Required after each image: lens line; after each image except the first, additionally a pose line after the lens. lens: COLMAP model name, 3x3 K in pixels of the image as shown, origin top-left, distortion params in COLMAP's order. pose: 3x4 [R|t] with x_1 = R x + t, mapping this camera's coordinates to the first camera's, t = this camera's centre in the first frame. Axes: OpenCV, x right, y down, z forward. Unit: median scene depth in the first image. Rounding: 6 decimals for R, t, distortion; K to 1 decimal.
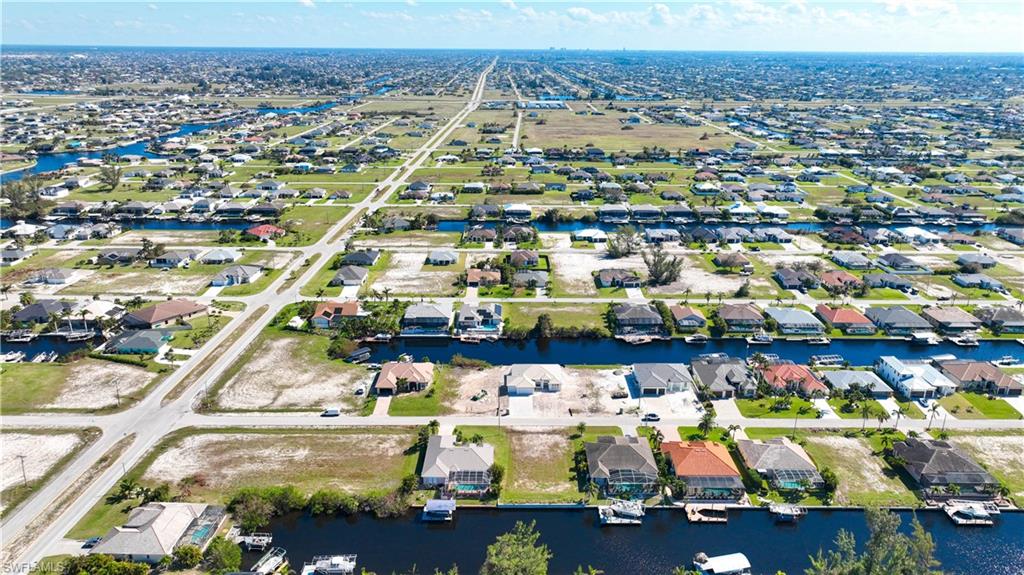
lens RADIAL K [[720.1, 0, 514.4], [0, 720.1, 290.1], [0, 0, 1]] dist [0.001496, 0.016780]
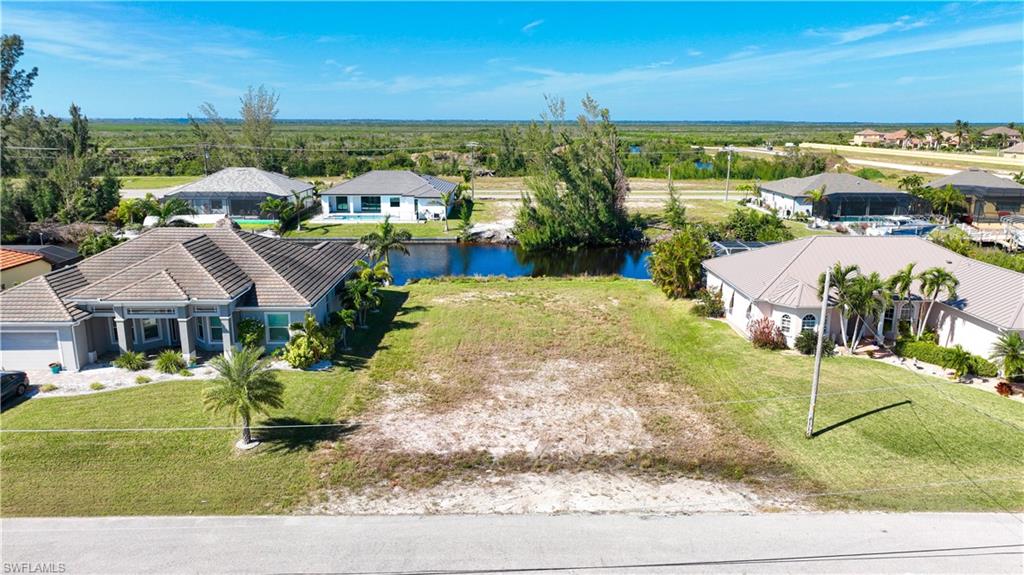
lens RADIAL K [[720.1, 0, 514.4], [0, 720.1, 290.1], [0, 0, 1]] dist [0.001496, 0.016780]
pose [[-0.999866, -0.007190, -0.014706, 0.031219], [-0.013906, 0.847063, 0.531311, 0.071506], [0.008637, 0.531444, -0.847049, 0.817668]]
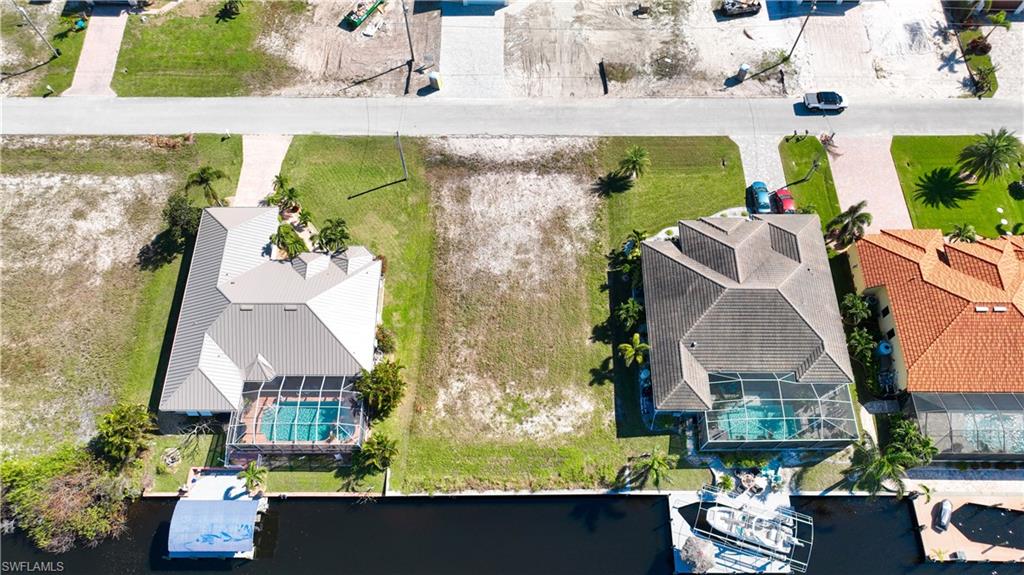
lens RADIAL K [[720.1, 0, 514.4], [0, 720.1, 290.1], [0, 0, 1]] dist [0.001496, 0.016780]
pose [[0.999985, 0.001042, -0.005465, 0.026374], [0.003168, 0.700784, 0.713367, -0.015411], [0.004573, -0.713373, 0.700769, 0.517286]]
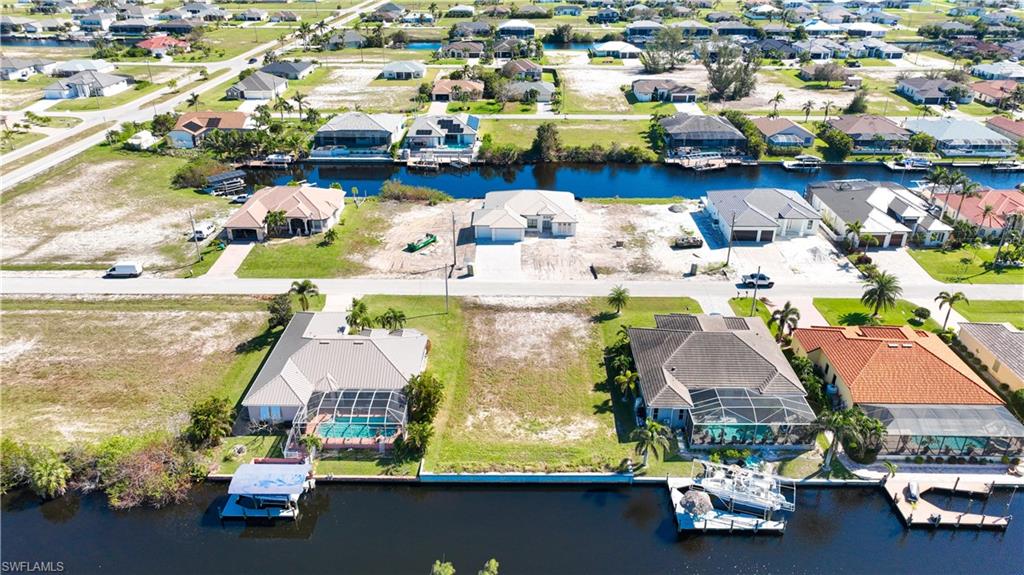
lens RADIAL K [[720.1, 0, 514.4], [0, 720.1, 290.1], [0, 0, 1]] dist [0.001496, 0.016780]
pose [[0.999903, 0.002258, -0.013745, 0.022371], [-0.000305, 0.990085, 0.140472, 0.086812], [0.013926, -0.140454, 0.989989, 0.385695]]
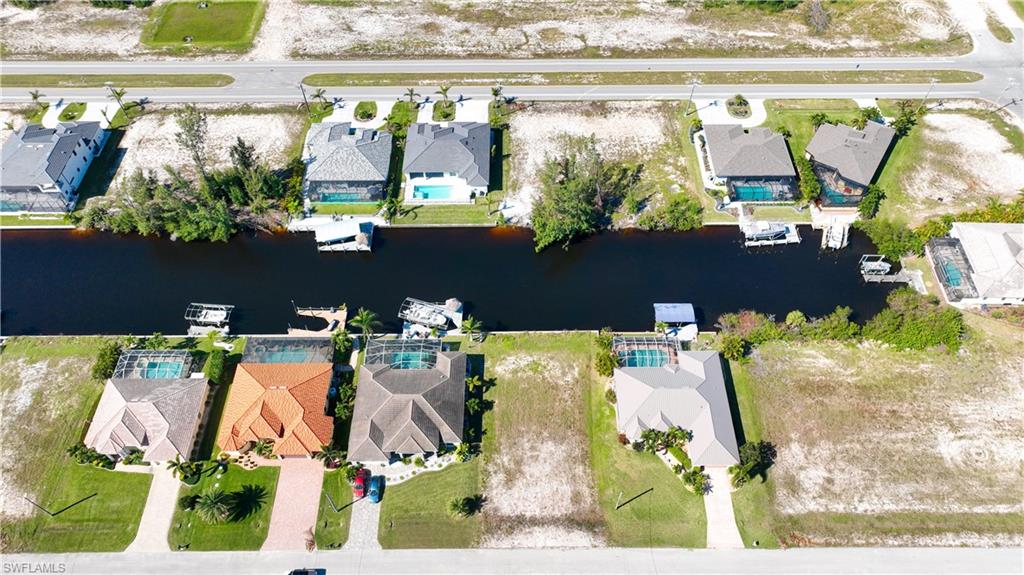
lens RADIAL K [[720.1, 0, 514.4], [0, 720.1, 290.1], [0, 0, 1]] dist [0.001496, 0.016780]
pose [[-0.999988, -0.002531, -0.004245, 0.041112], [-0.004826, 0.314680, 0.949185, -0.256405], [-0.001067, 0.949194, -0.314689, 0.747050]]
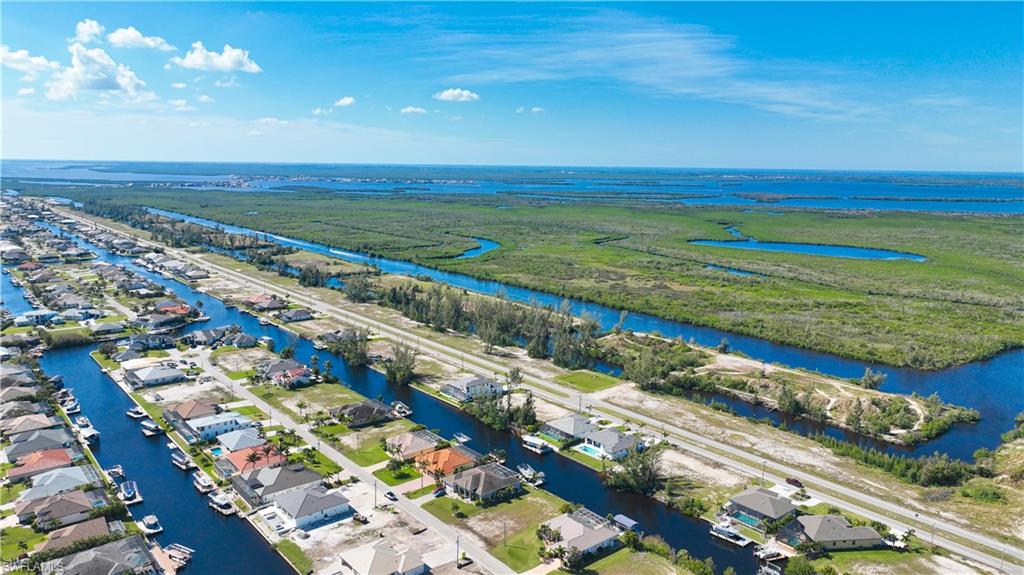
lens RADIAL K [[720.1, 0, 514.4], [0, 720.1, 290.1], [0, 0, 1]] dist [0.001496, 0.016780]
pose [[-0.639424, -0.150770, 0.753926, -0.524482], [0.231450, 0.897352, 0.375752, -0.348493], [-0.733190, 0.414761, -0.538893, 1.011169]]
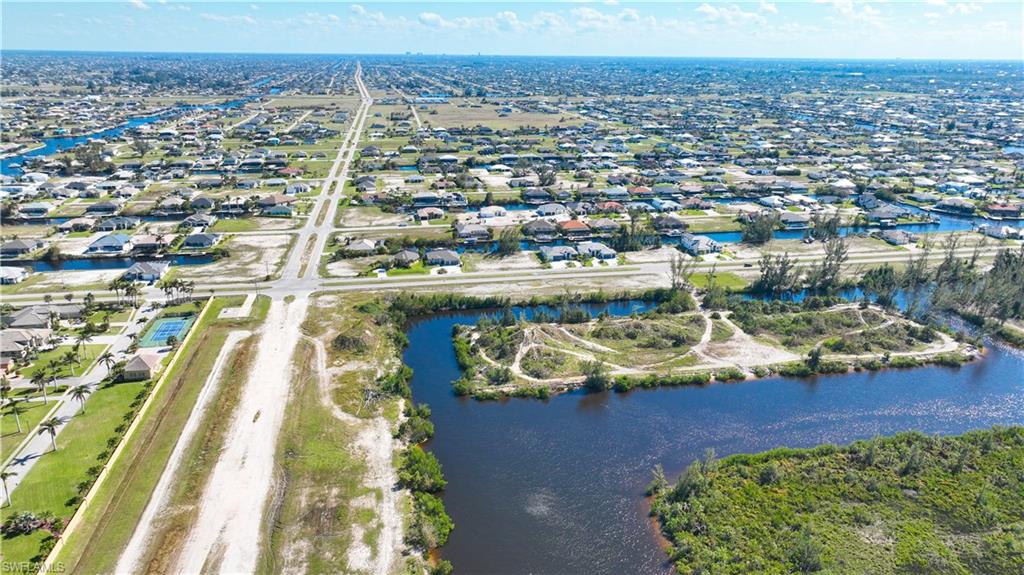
lens RADIAL K [[720.1, 0, 514.4], [0, 720.1, 290.1], [0, 0, 1]] dist [0.001496, 0.016780]
pose [[0.981632, -0.058702, 0.181528, -0.253801], [0.059809, 0.998210, -0.000622, 0.296465], [-0.181167, 0.011467, 0.983385, -0.880083]]
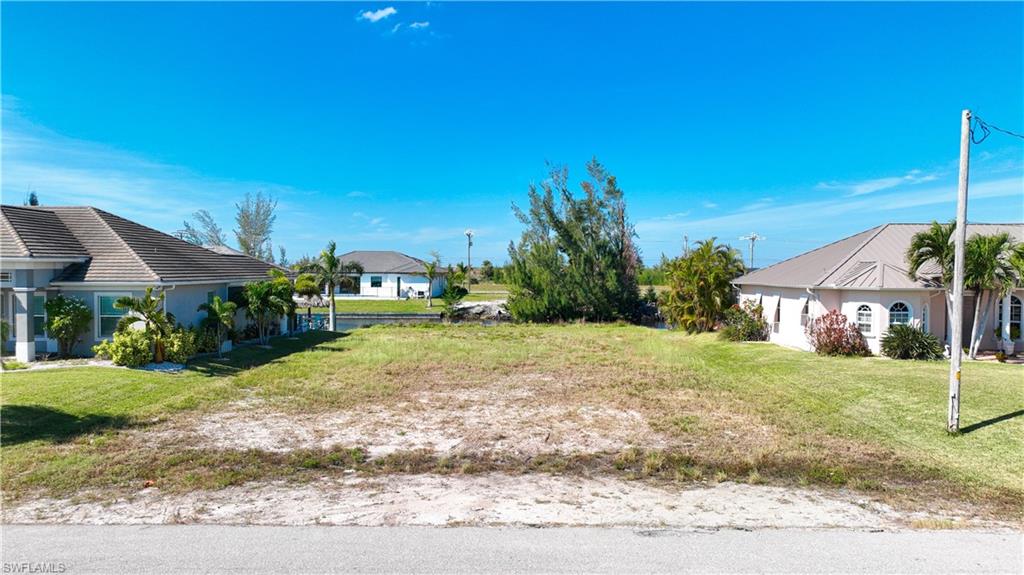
lens RADIAL K [[720.1, 0, 514.4], [0, 720.1, 290.1], [0, 0, 1]] dist [0.001496, 0.016780]
pose [[-0.999861, -0.009755, 0.013520, 0.020514], [-0.004393, 0.936442, 0.350795, 0.116112], [-0.016083, 0.350687, -0.936355, 0.789706]]
